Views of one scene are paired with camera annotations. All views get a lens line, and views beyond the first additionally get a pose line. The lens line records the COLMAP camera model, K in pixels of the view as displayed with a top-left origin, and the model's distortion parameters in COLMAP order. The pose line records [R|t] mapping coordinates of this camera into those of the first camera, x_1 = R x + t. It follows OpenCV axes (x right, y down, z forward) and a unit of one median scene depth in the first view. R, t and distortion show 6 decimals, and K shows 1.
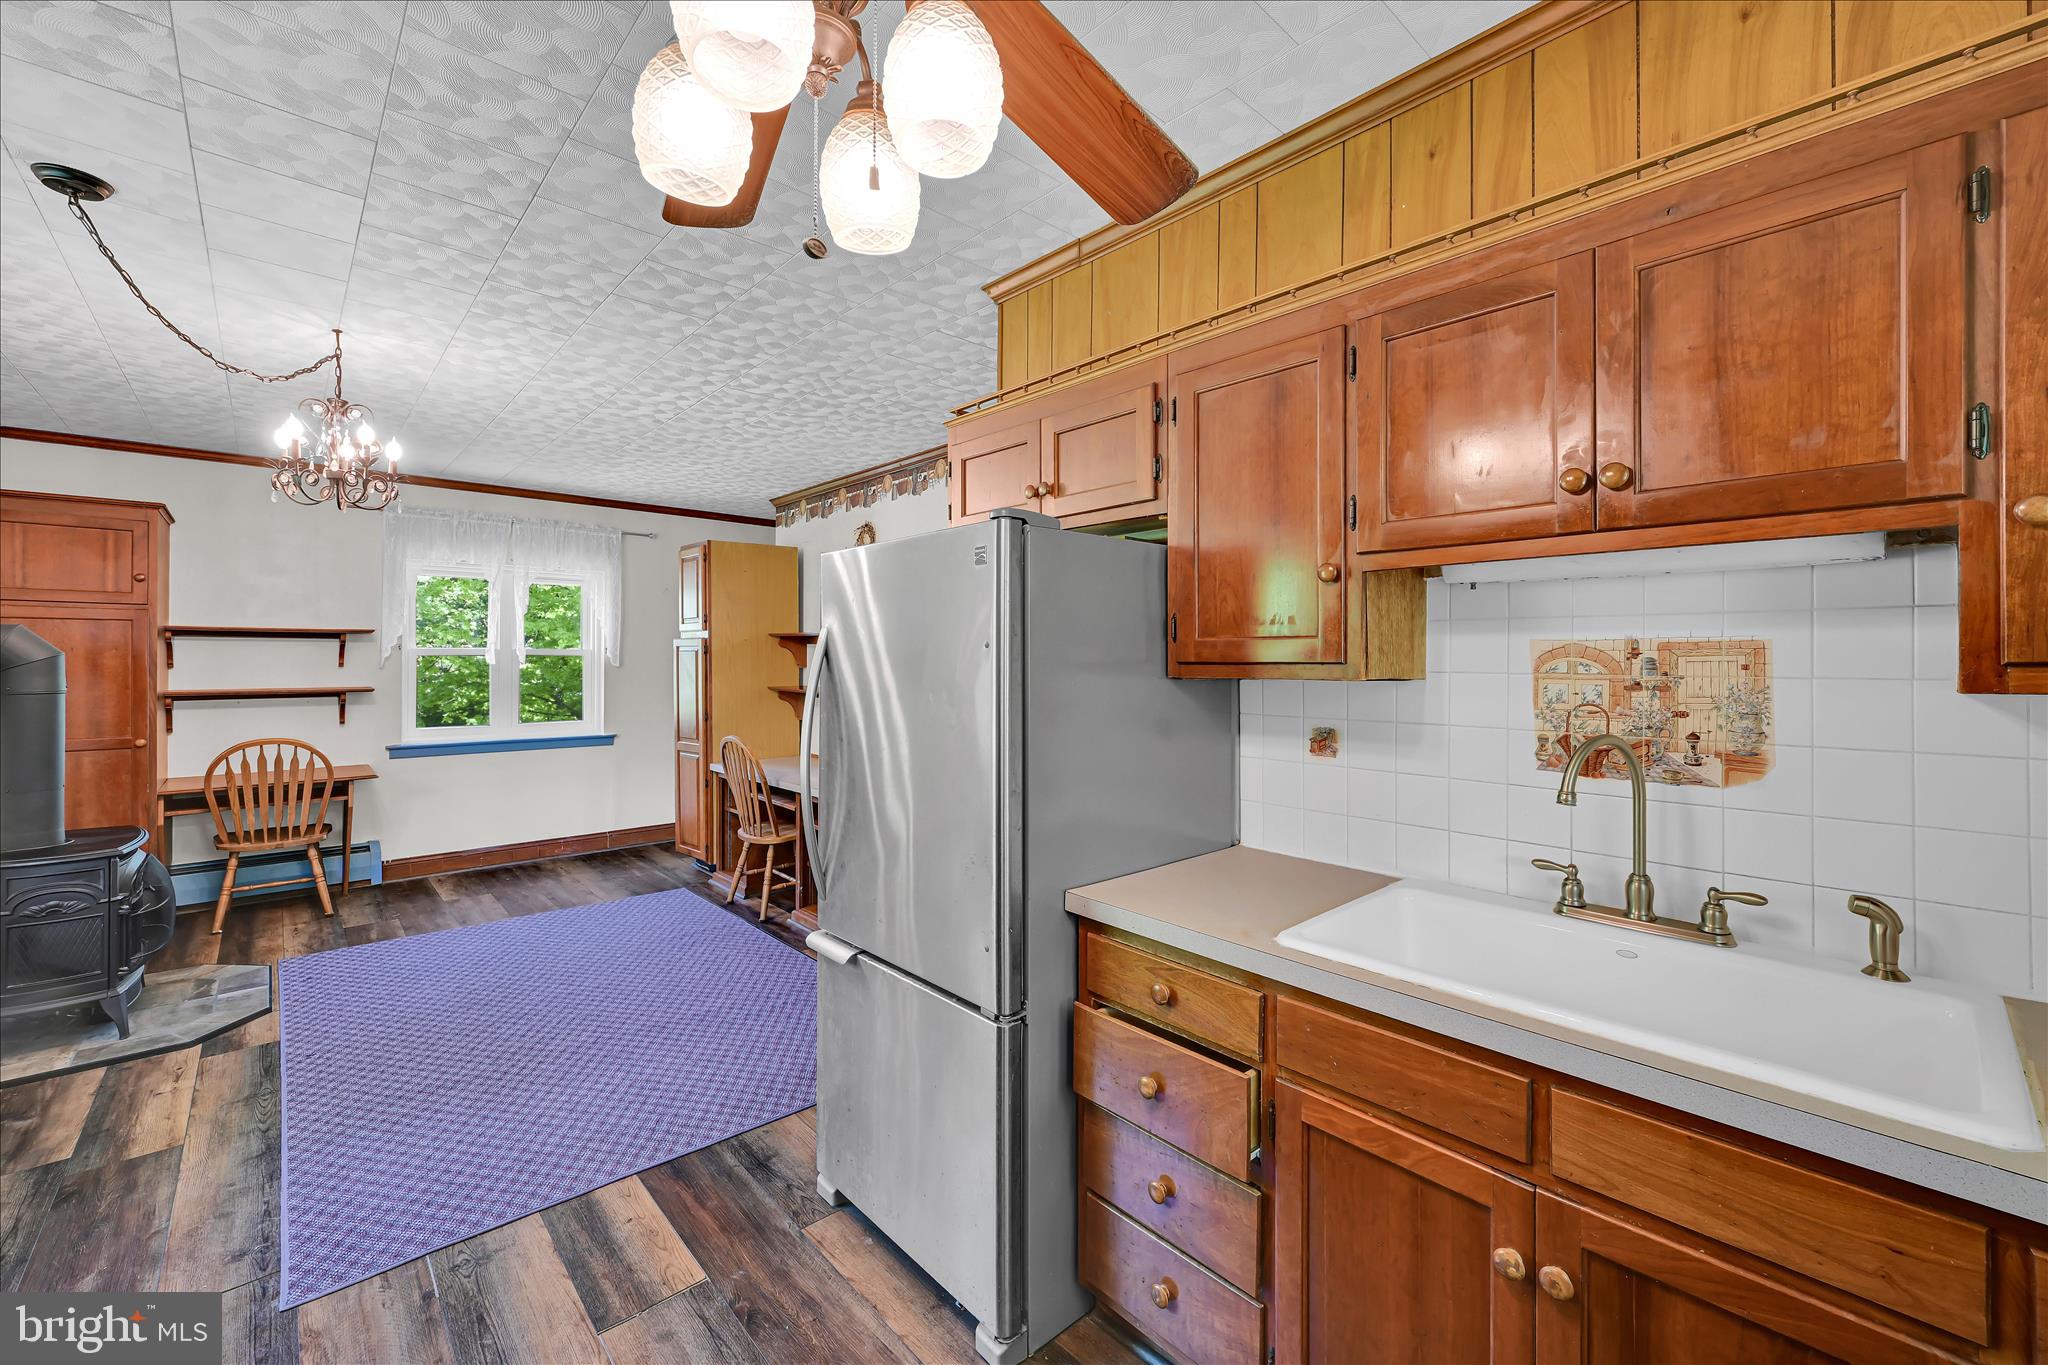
lens RADIAL K [[824.9, 0, 1035.4], [0, 824.9, 660.0], [0, 0, 1]] dist [-0.002535, -0.000423]
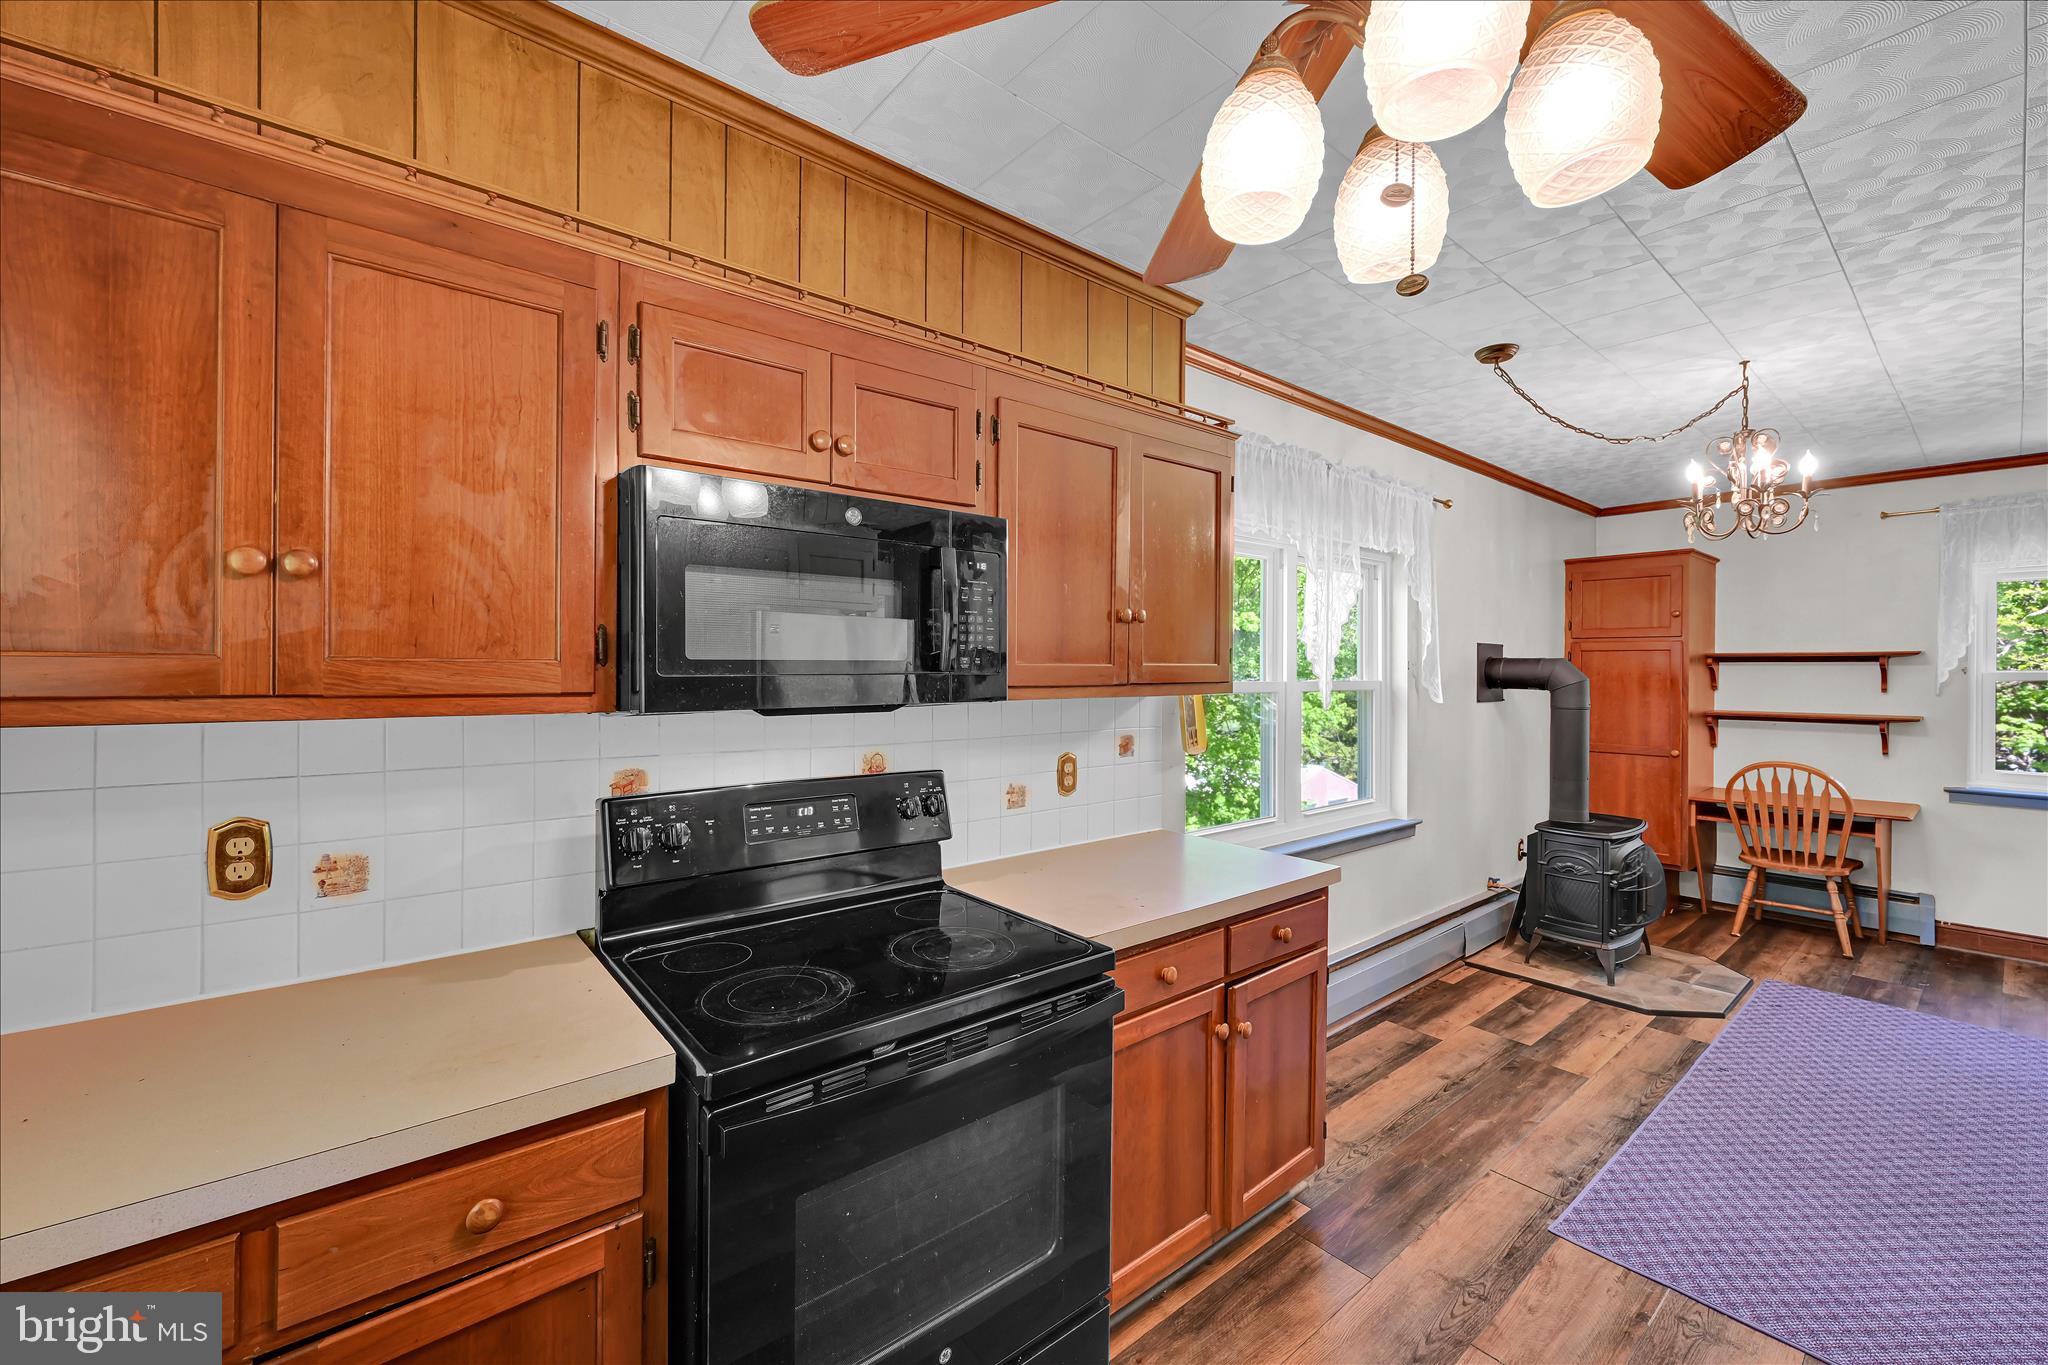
lens RADIAL K [[824.9, 0, 1023.1], [0, 824.9, 668.1], [0, 0, 1]] dist [-0.002535, -0.000423]
pose [[-0.069979, -0.003277, -0.997543, 0.222678], [-0.005907, 0.999978, -0.002871, -0.017522], [0.997531, 0.005691, -0.069997, 0.196218]]
